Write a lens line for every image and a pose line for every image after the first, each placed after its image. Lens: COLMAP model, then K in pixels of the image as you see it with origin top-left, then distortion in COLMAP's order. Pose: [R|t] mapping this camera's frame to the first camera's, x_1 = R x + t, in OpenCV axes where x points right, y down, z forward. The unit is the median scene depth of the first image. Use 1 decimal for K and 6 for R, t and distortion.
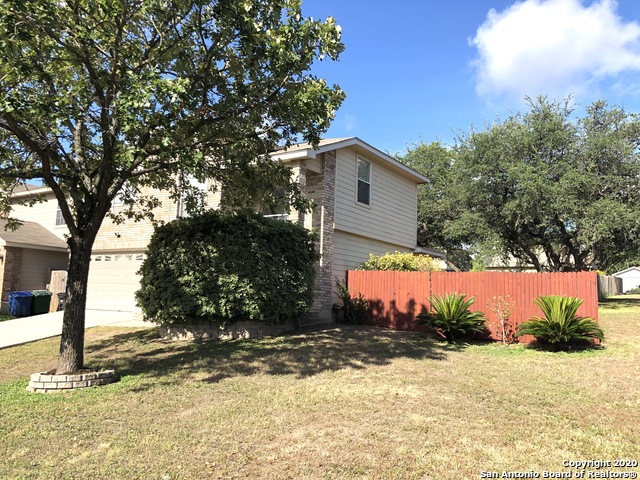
lens RADIAL K [[524.6, 0, 320.6], [0, 524.6, 240.7], [0, 0, 1]] dist [0.056924, -0.071865]
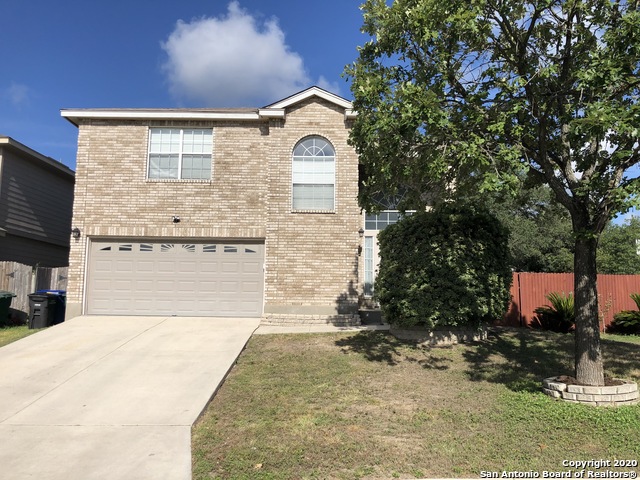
lens RADIAL K [[524.6, 0, 319.2], [0, 524.6, 243.2], [0, 0, 1]] dist [0.056924, -0.071865]
pose [[0.849583, 0.043427, 0.525665, -0.743345], [-0.047717, 0.998846, -0.005397, 0.023210], [-0.525293, -0.020497, 0.850675, 0.267824]]
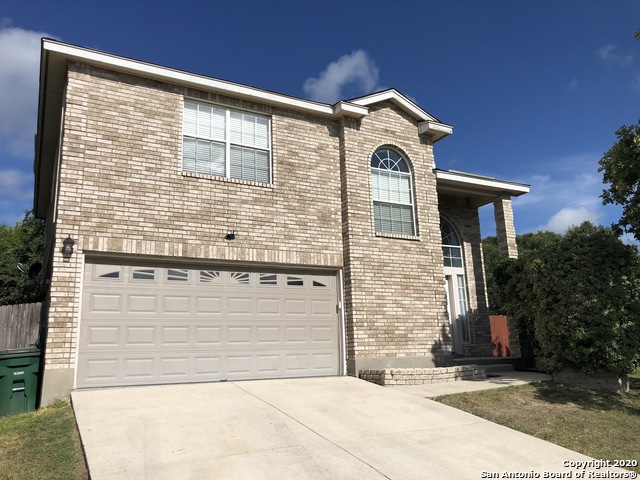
lens RADIAL K [[524.6, 0, 316.4], [0, 524.6, 237.2], [0, 0, 1]] dist [0.056924, -0.071865]
pose [[0.481018, 0.155457, 0.862818, -0.968238], [-0.052211, 0.987486, -0.148811, 0.080556], [-0.875155, 0.026533, 0.483115, 0.810139]]
